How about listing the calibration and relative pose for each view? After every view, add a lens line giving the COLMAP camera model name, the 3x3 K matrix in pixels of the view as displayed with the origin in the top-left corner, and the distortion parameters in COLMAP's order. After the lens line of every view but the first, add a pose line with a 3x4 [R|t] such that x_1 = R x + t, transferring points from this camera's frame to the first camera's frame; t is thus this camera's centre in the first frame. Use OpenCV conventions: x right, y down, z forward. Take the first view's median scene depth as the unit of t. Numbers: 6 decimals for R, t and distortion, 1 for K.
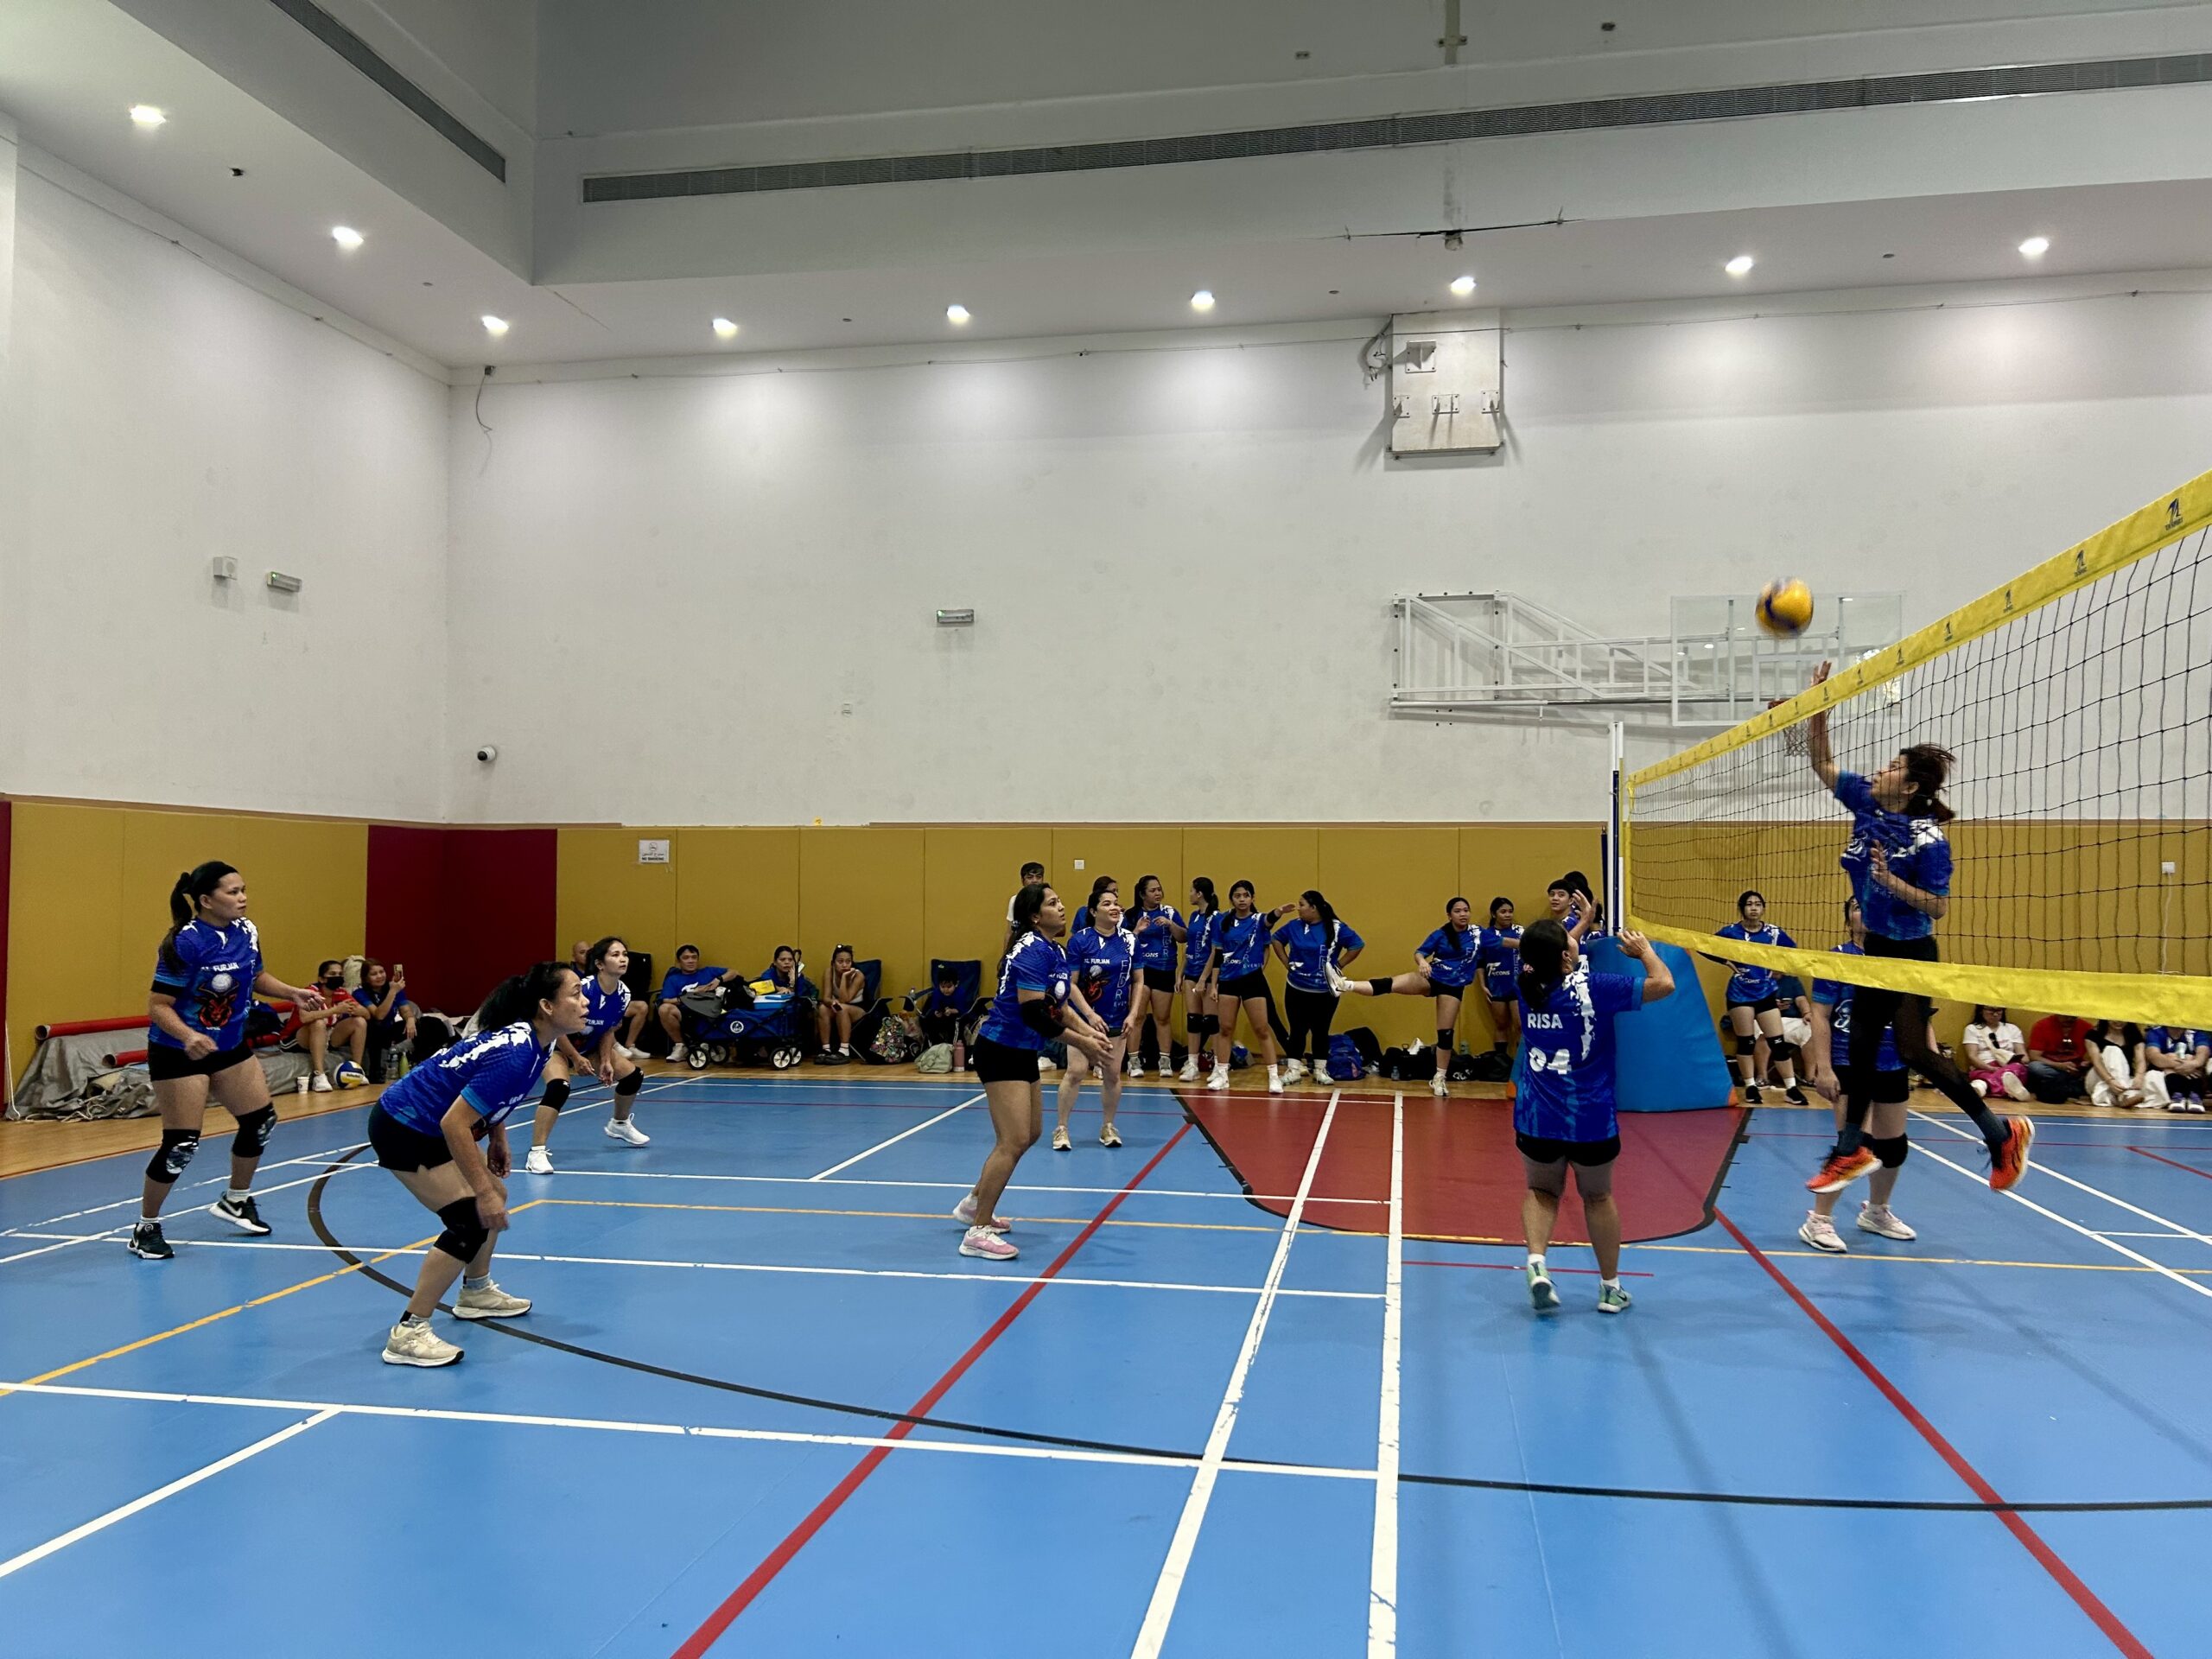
lens RADIAL K [[1650.2, 0, 1106.0], [0, 1650.2, 829.5], [0, 0, 1]] dist [0.020421, -0.002239]
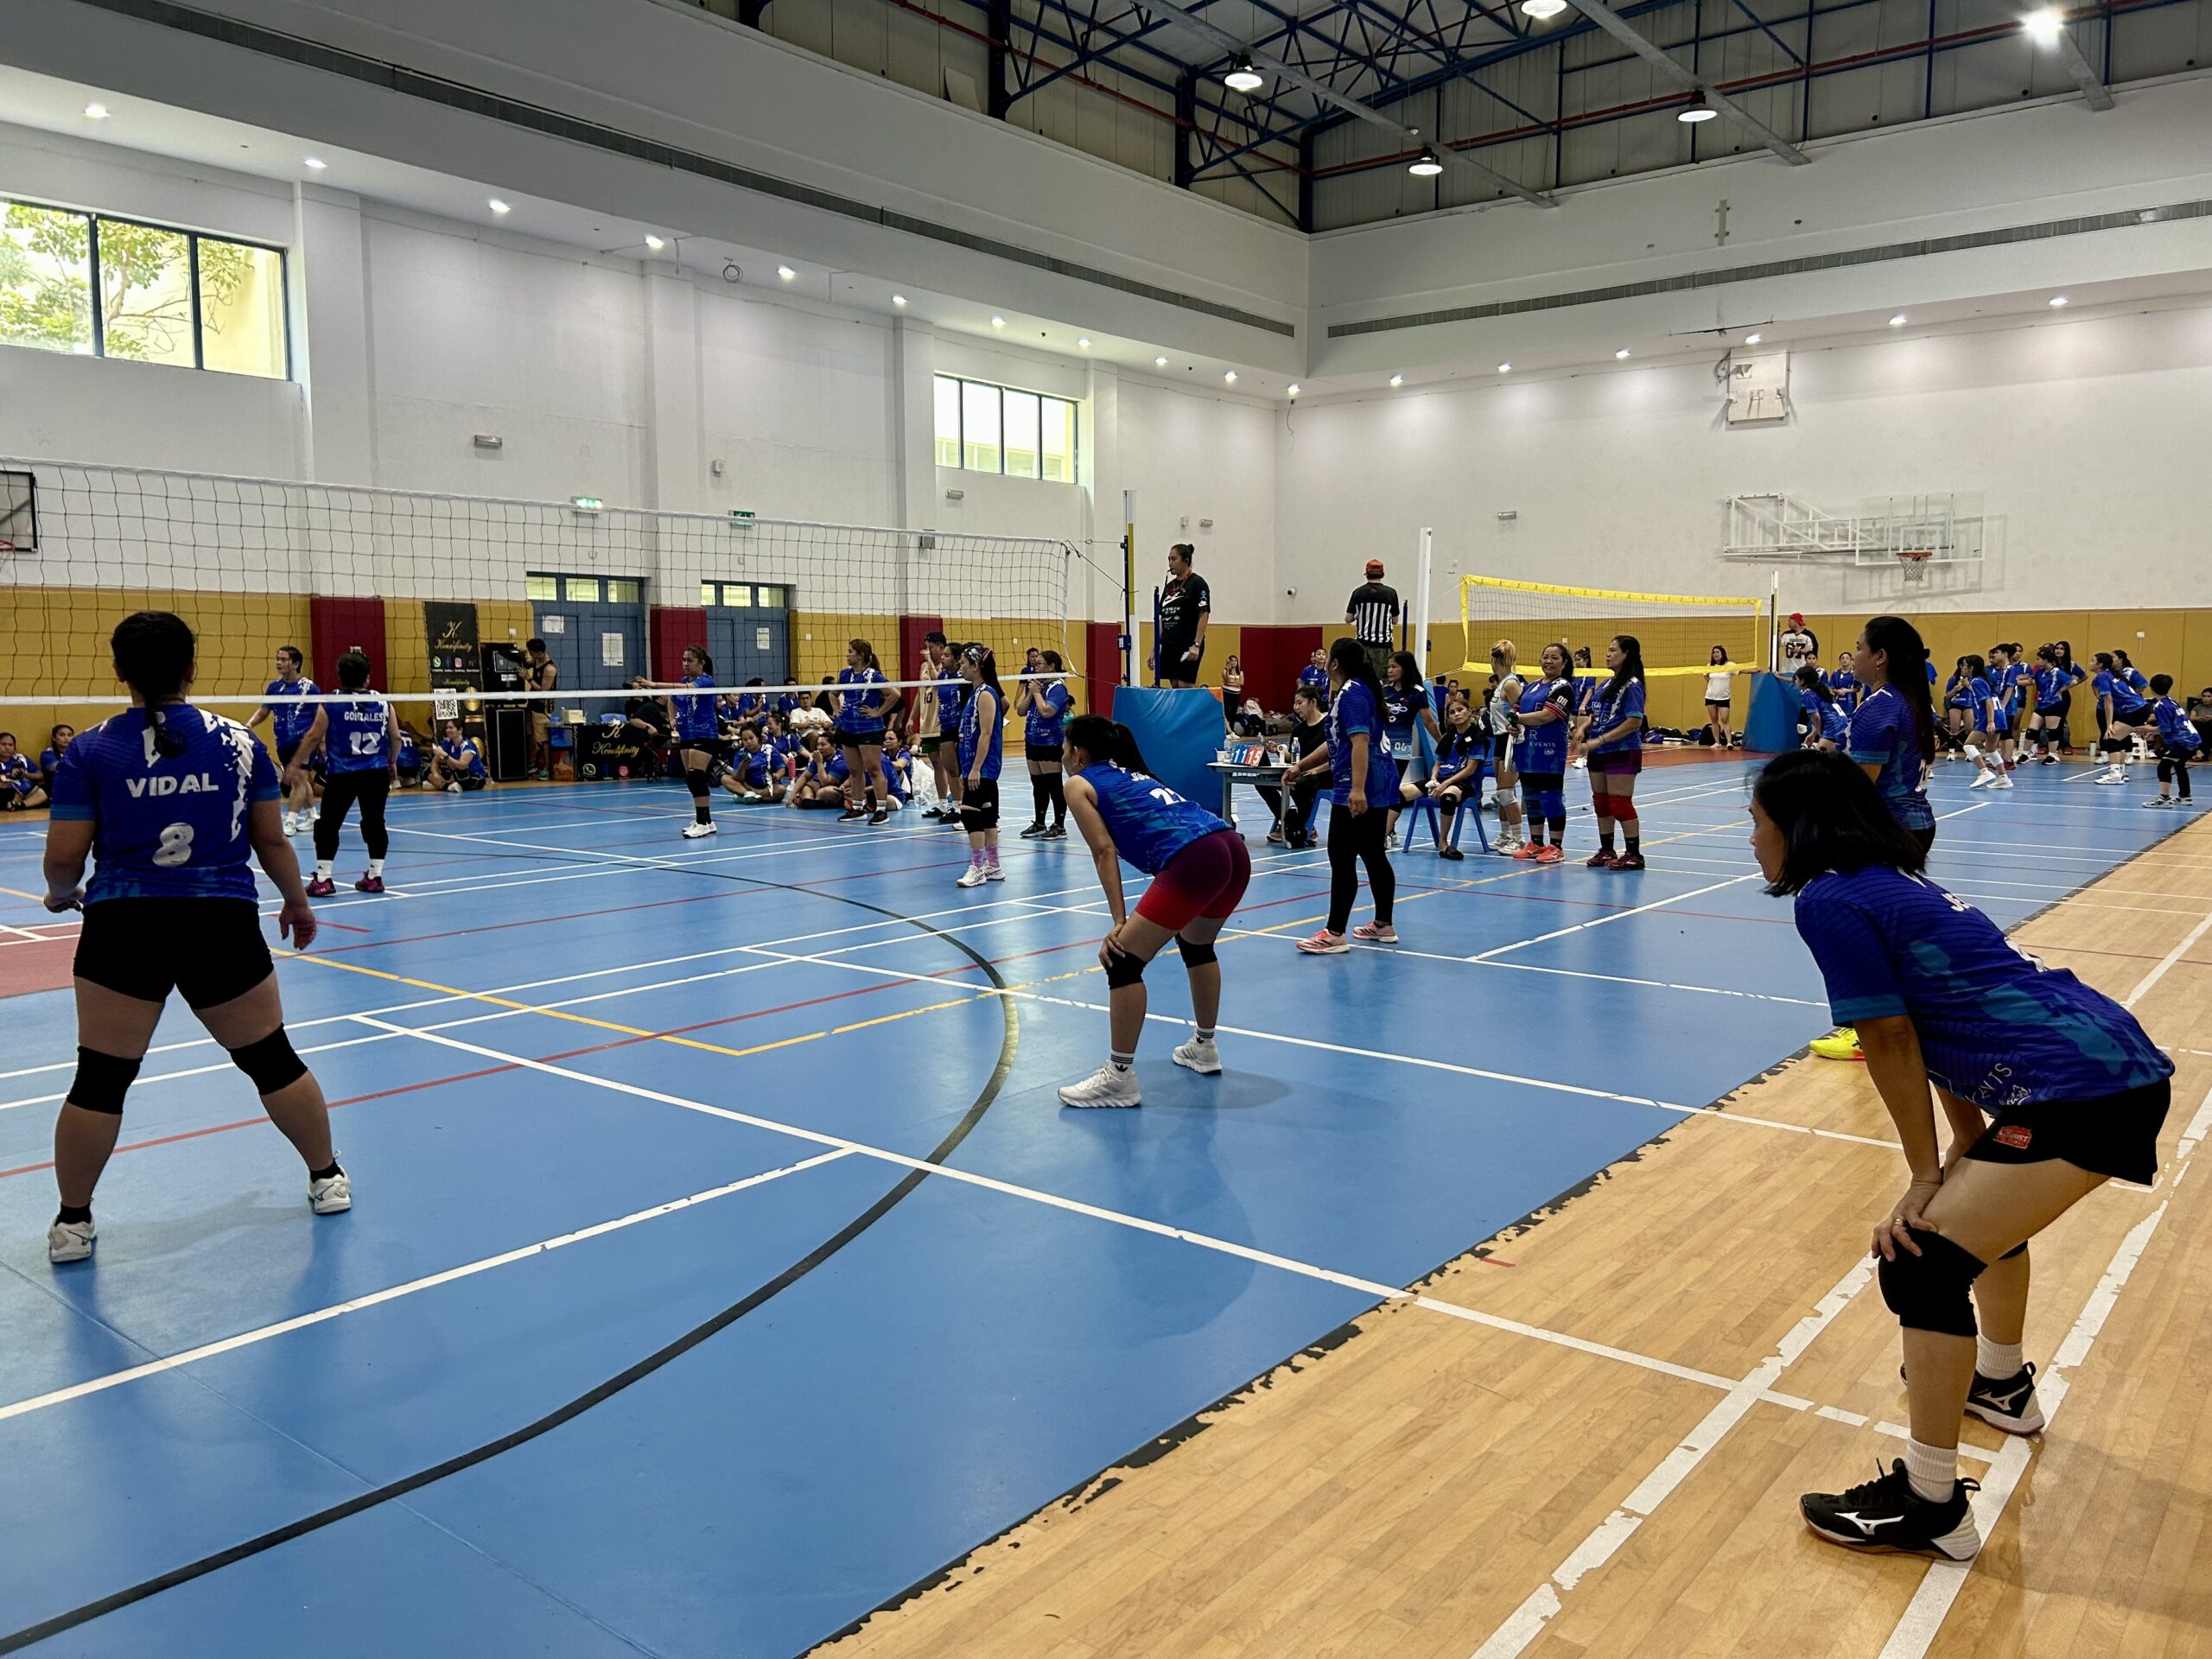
lens RADIAL K [[1658.6, 0, 1090.5], [0, 1658.6, 806.7], [0, 0, 1]] dist [0.024338, -0.057946]
pose [[0.872738, 0.037566, -0.486741, 0.492152], [0.021610, 0.993085, 0.115391, -0.024059], [0.487710, -0.111224, 0.865891, -1.098344]]
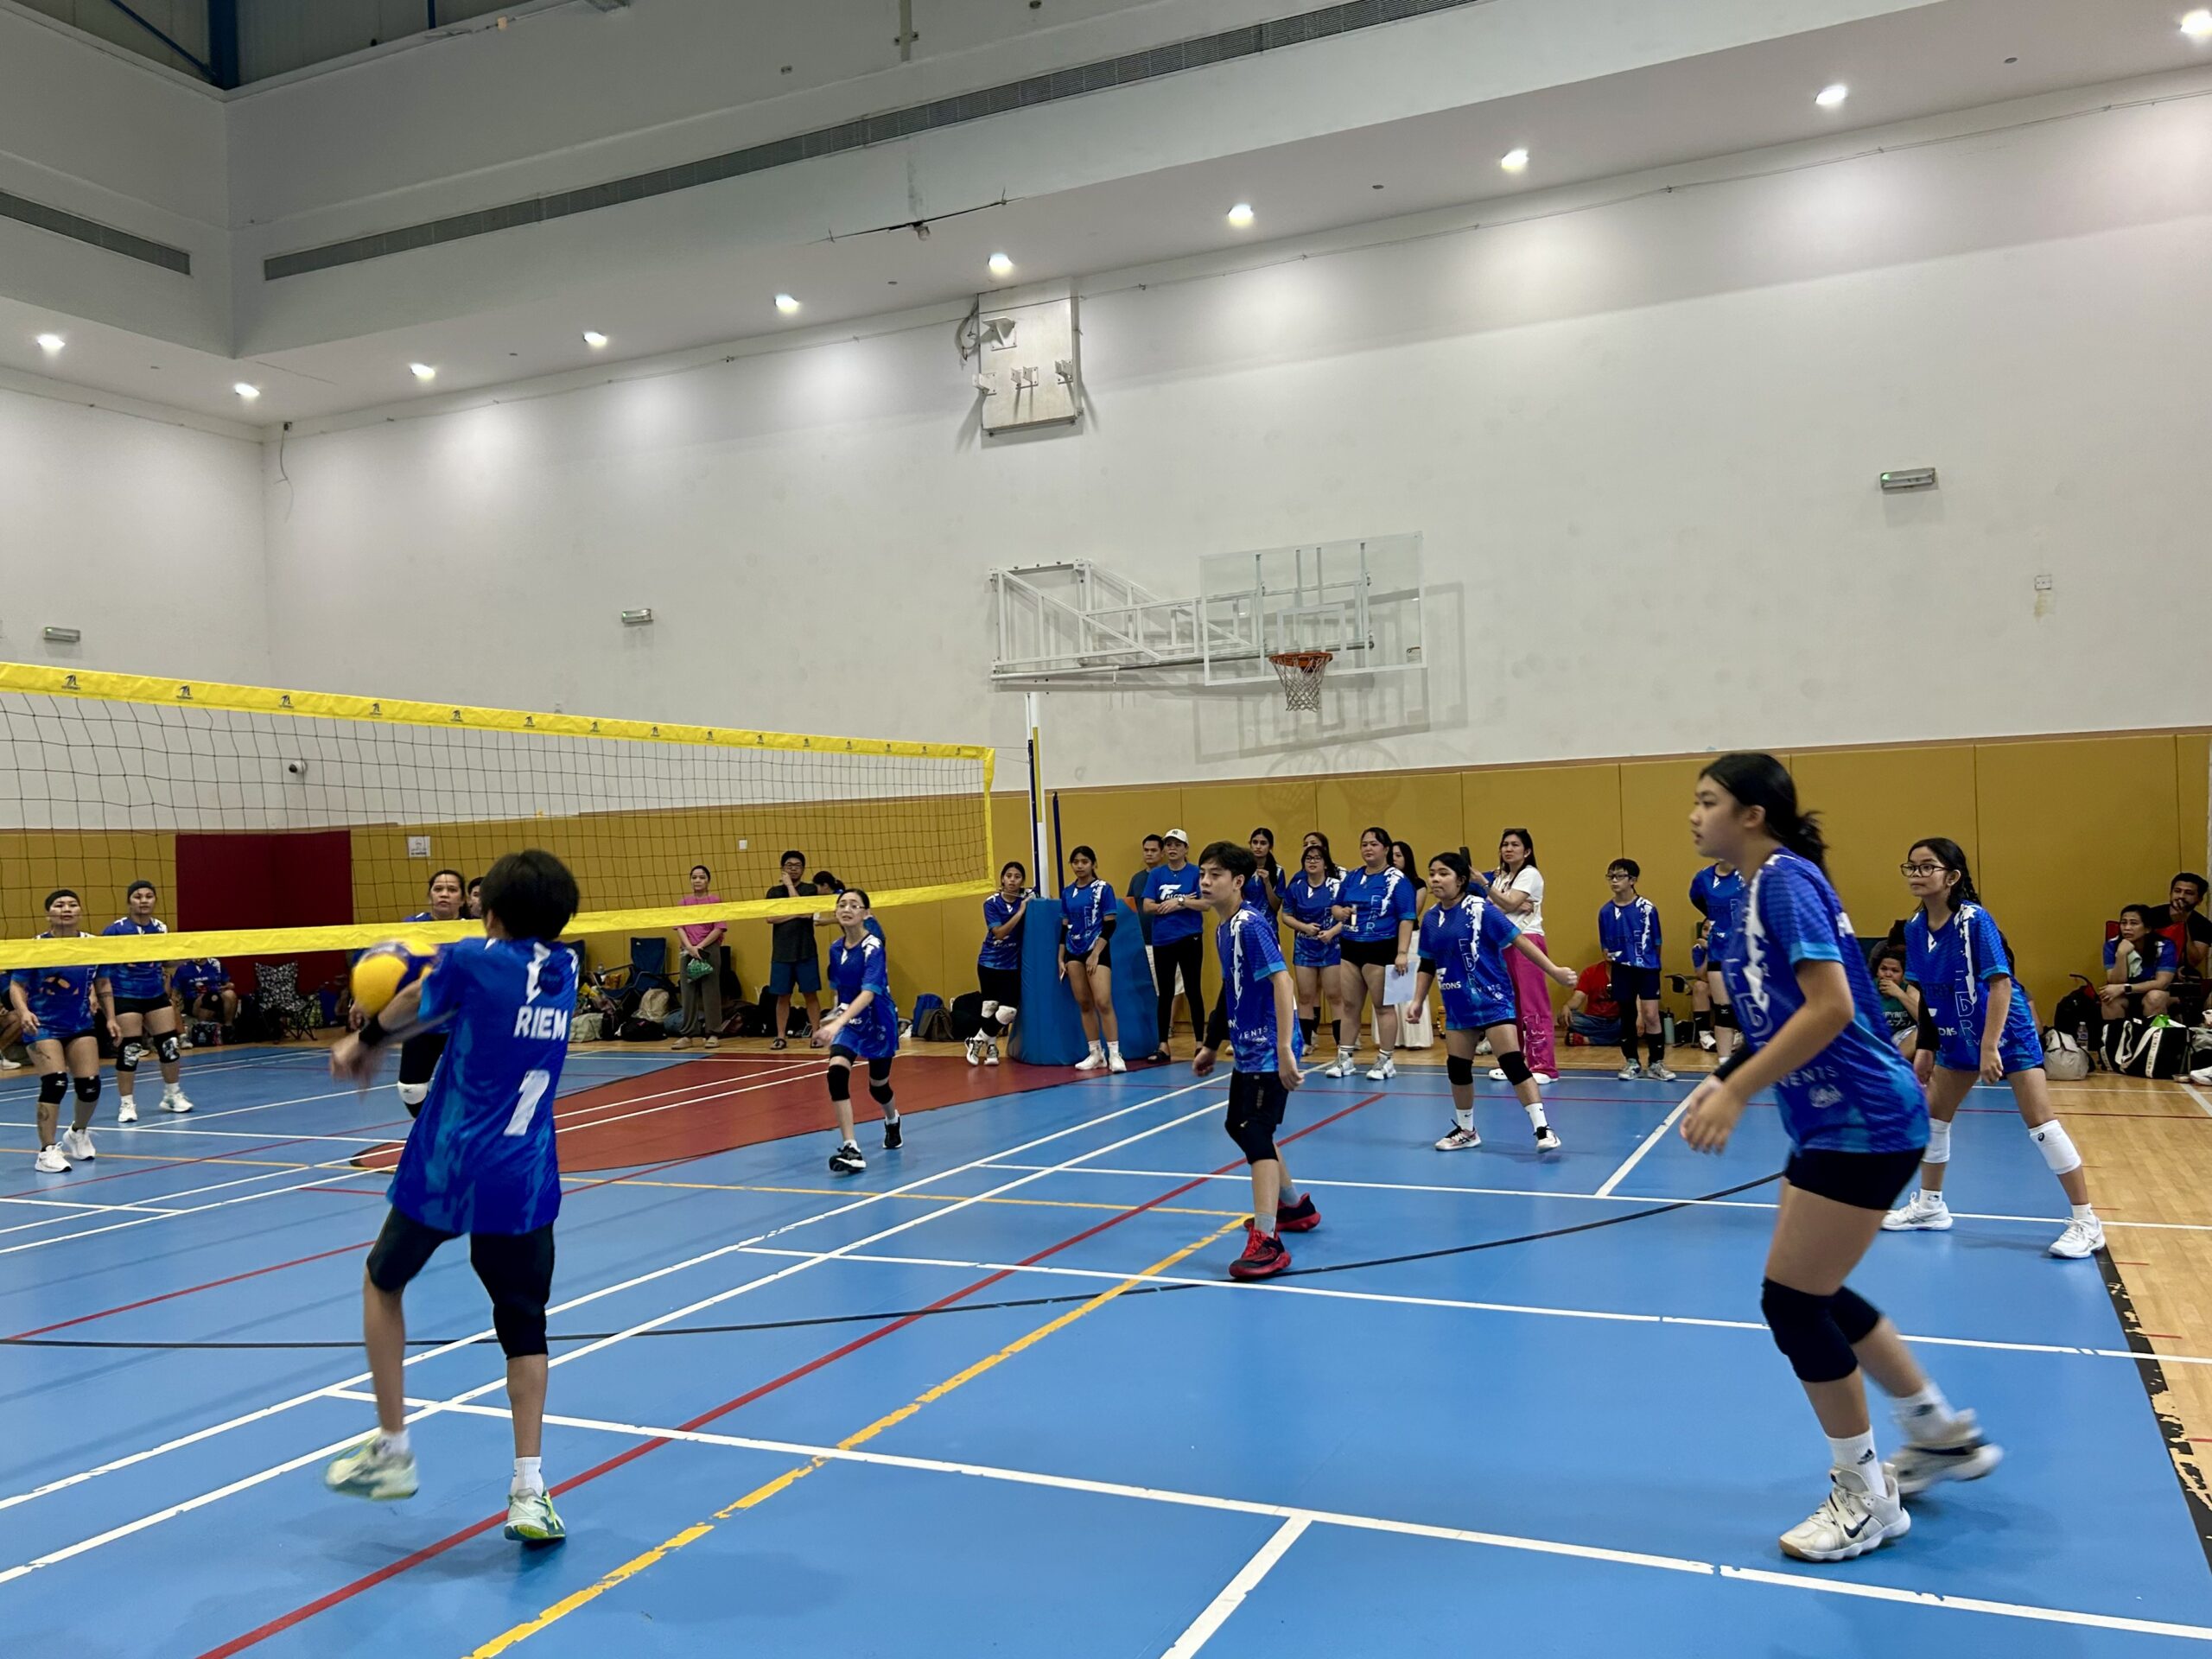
lens RADIAL K [[1801.4, 0, 1106.0], [0, 1801.4, 829.5], [0, 0, 1]] dist [0.095146, -0.138364]
pose [[0.966835, -0.043237, -0.251715, 0.527689], [0.049714, 0.998575, 0.019428, 0.000650], [0.250516, -0.031298, 0.967606, -0.074381]]
